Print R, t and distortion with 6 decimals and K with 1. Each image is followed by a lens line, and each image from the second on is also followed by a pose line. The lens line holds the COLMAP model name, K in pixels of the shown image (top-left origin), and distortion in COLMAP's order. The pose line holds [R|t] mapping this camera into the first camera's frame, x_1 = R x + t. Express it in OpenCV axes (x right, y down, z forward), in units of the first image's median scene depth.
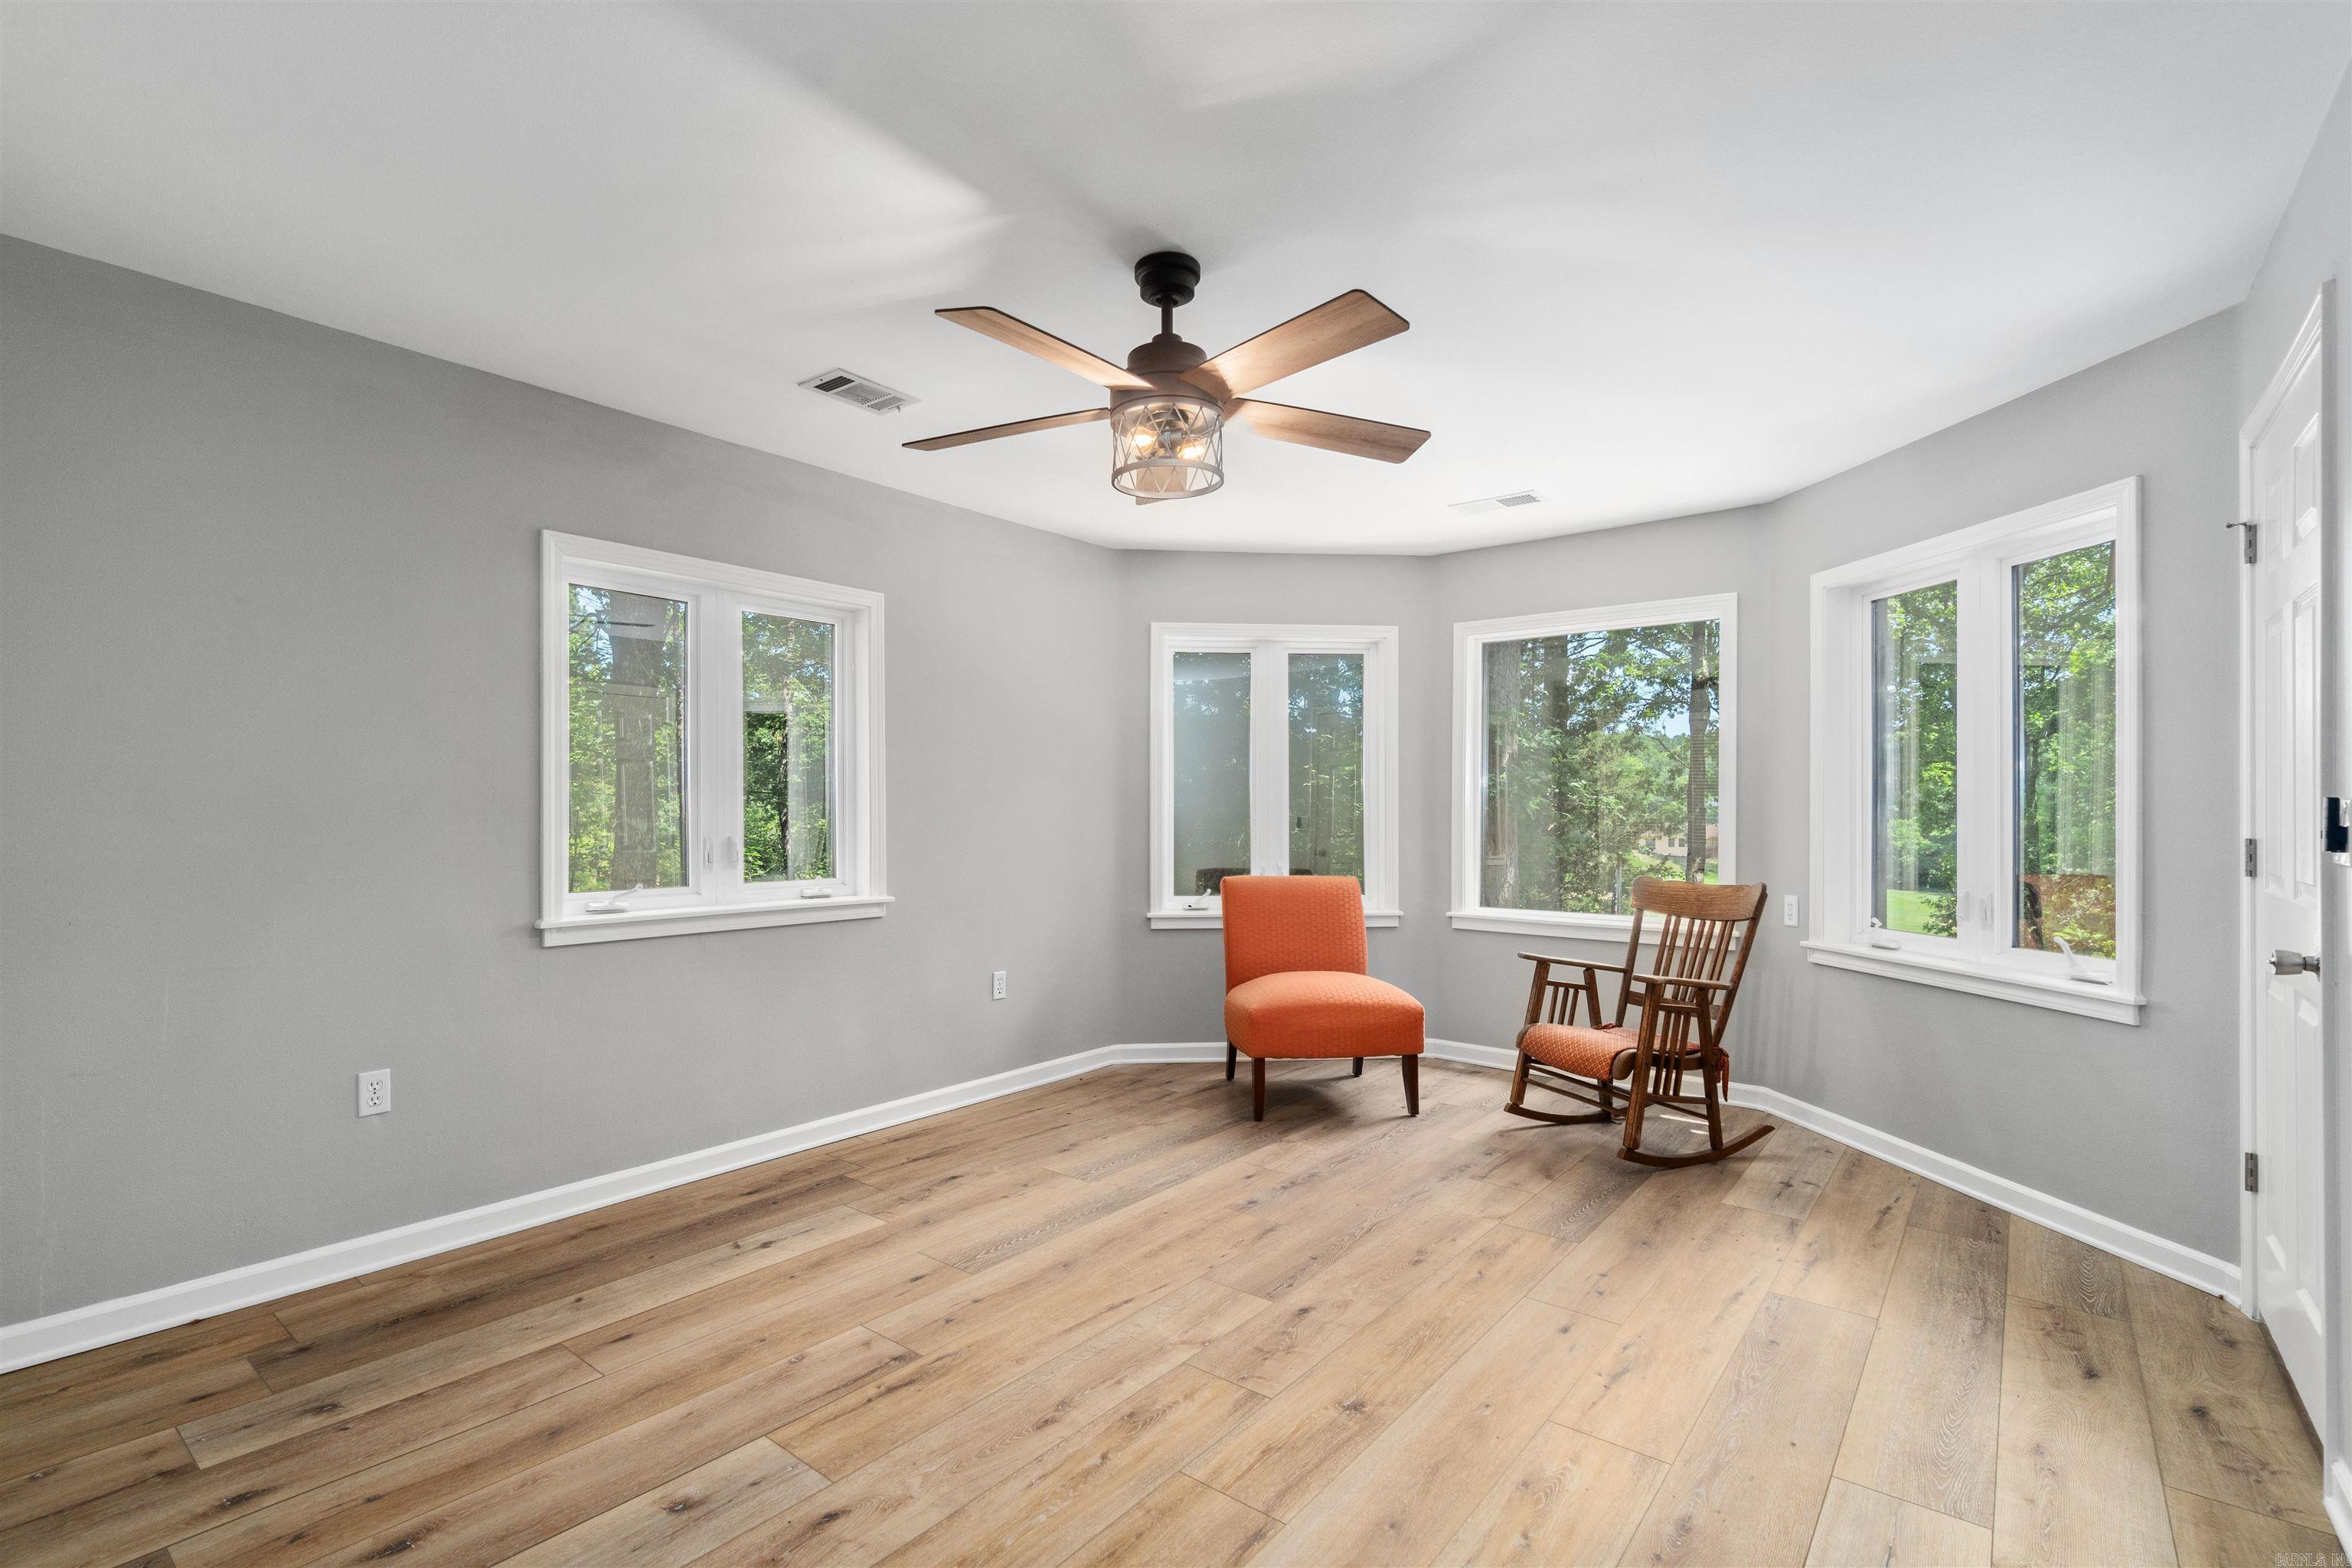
lens RADIAL K [[1061.3, 0, 1134.2], [0, 1061.3, 810.0], [0, 0, 1]] dist [0.001402, -0.000932]
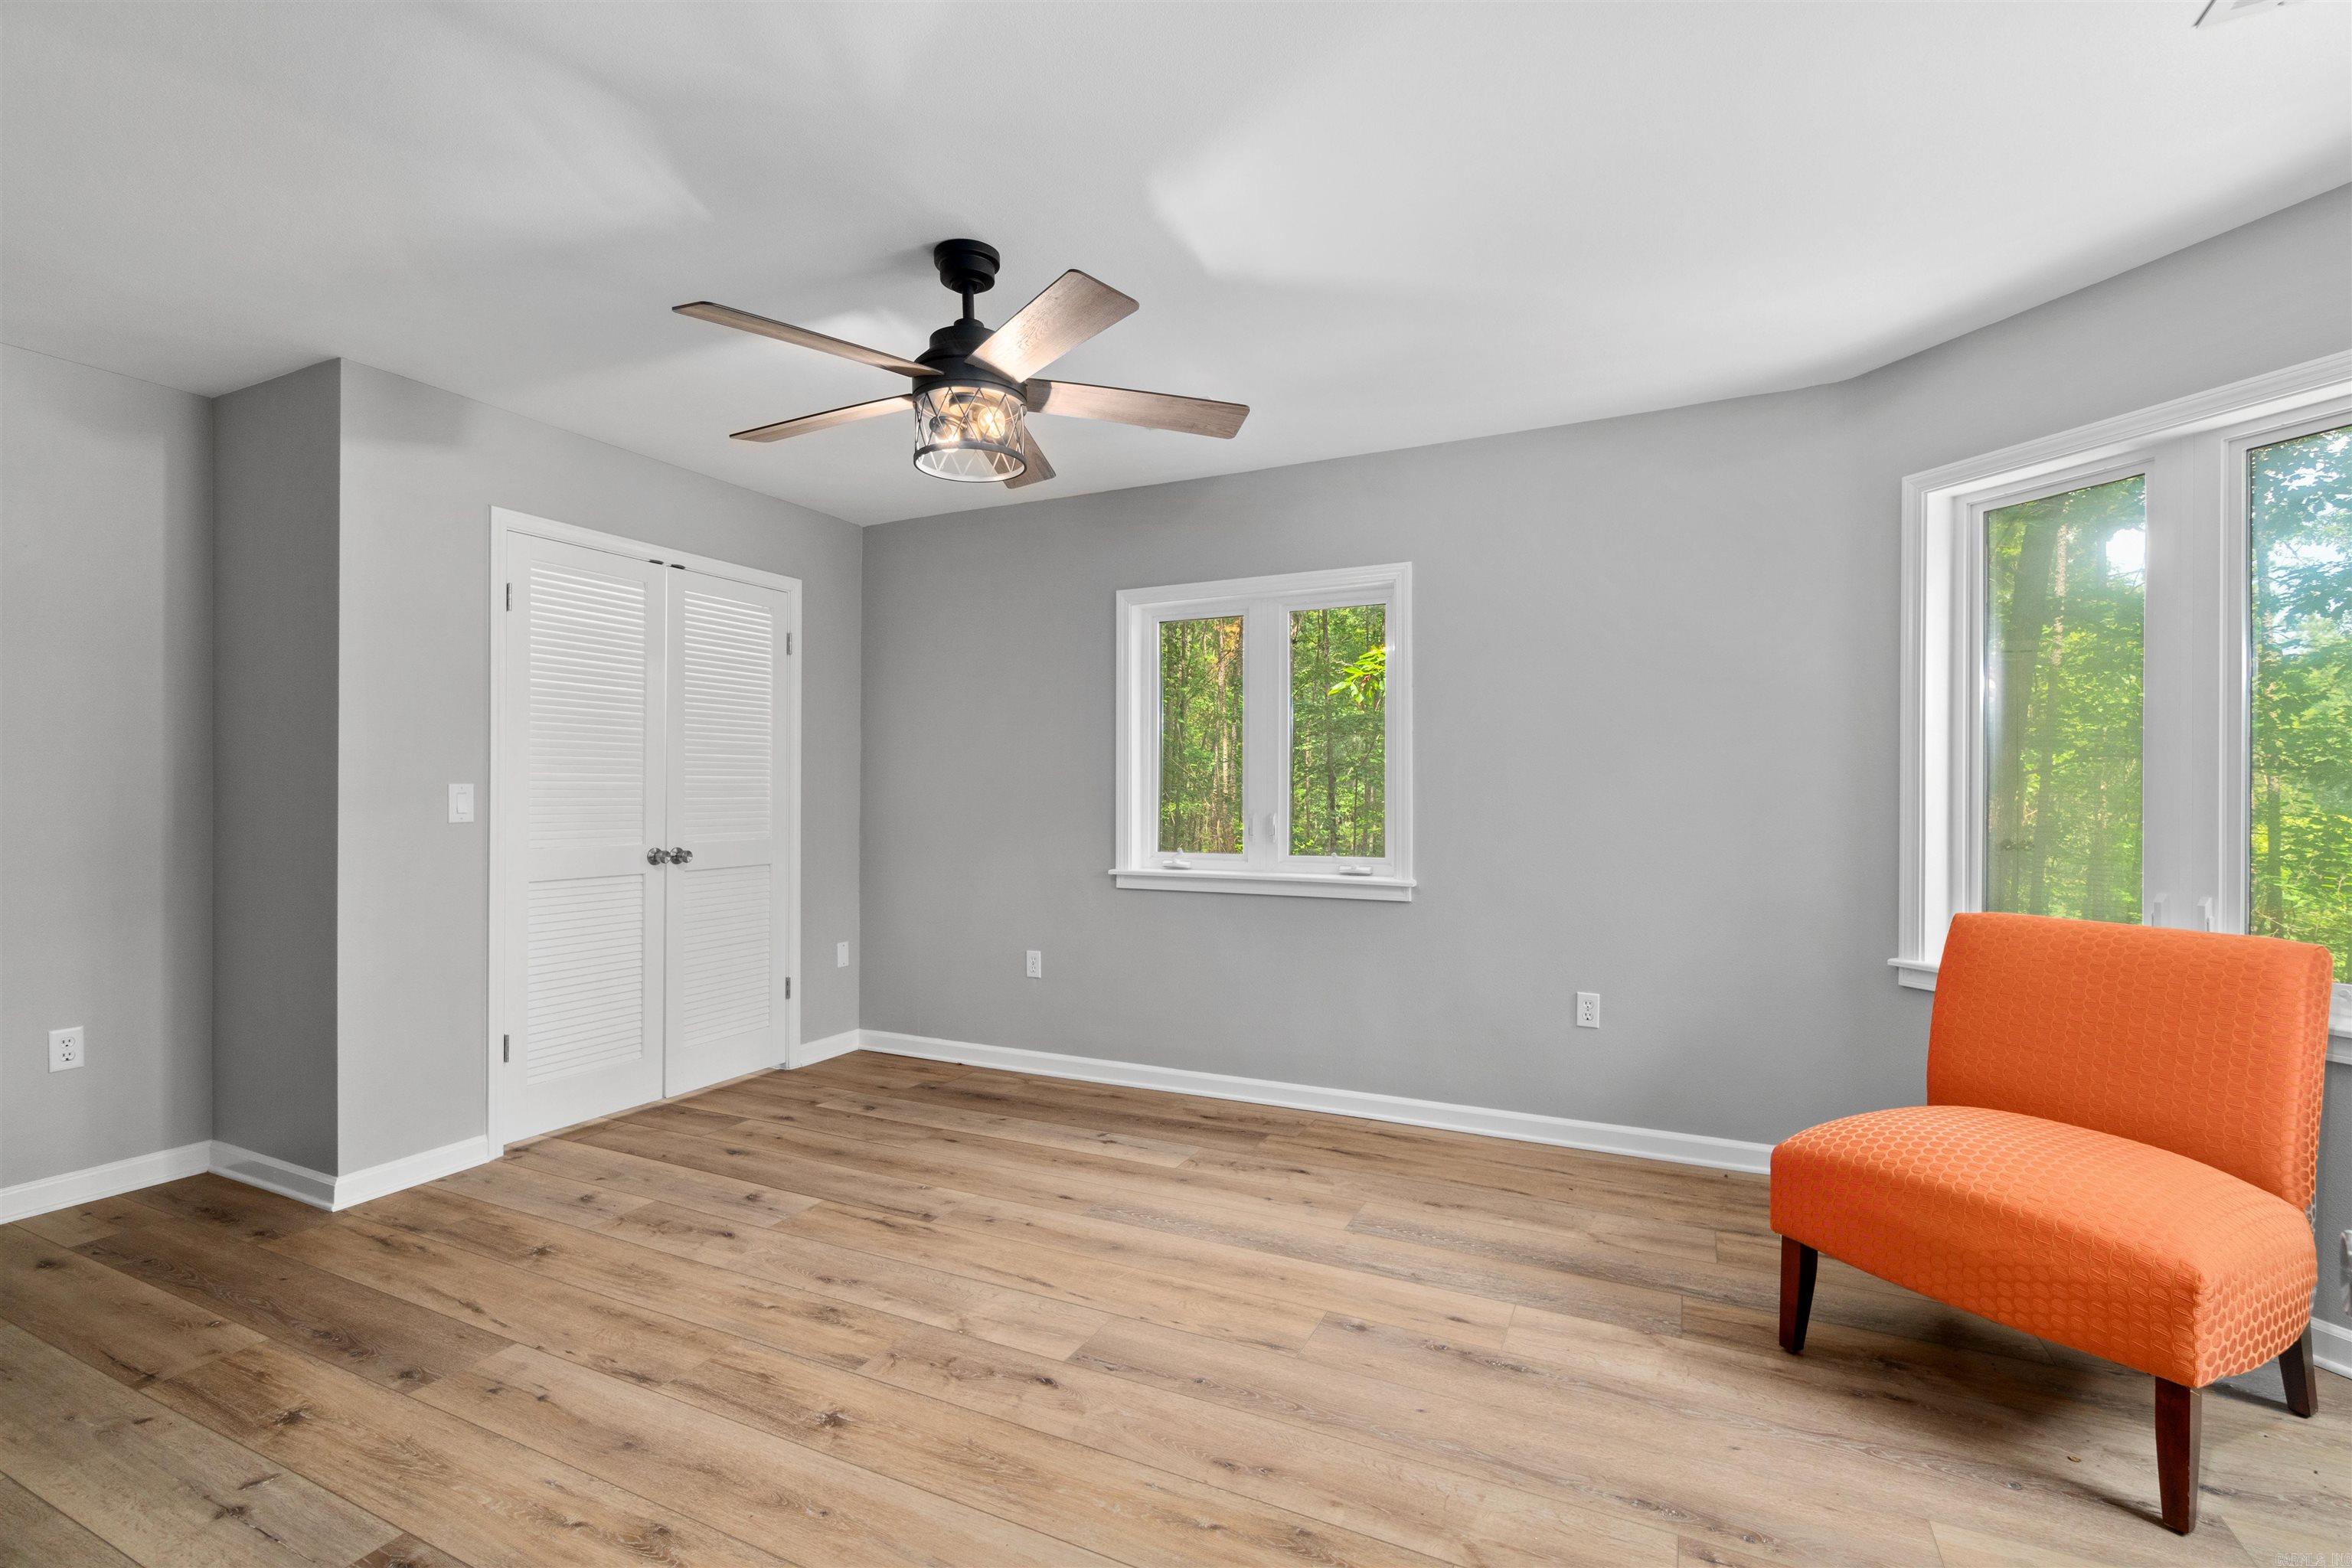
lens RADIAL K [[1061.3, 0, 1172.3], [0, 1061.3, 790.6], [0, 0, 1]] dist [0.001402, -0.000932]
pose [[0.243955, -0.001304, -0.969786, 0.908608], [0.000408, 0.999999, -0.001242, 0.002658], [0.969786, -0.000093, 0.243956, 0.806238]]
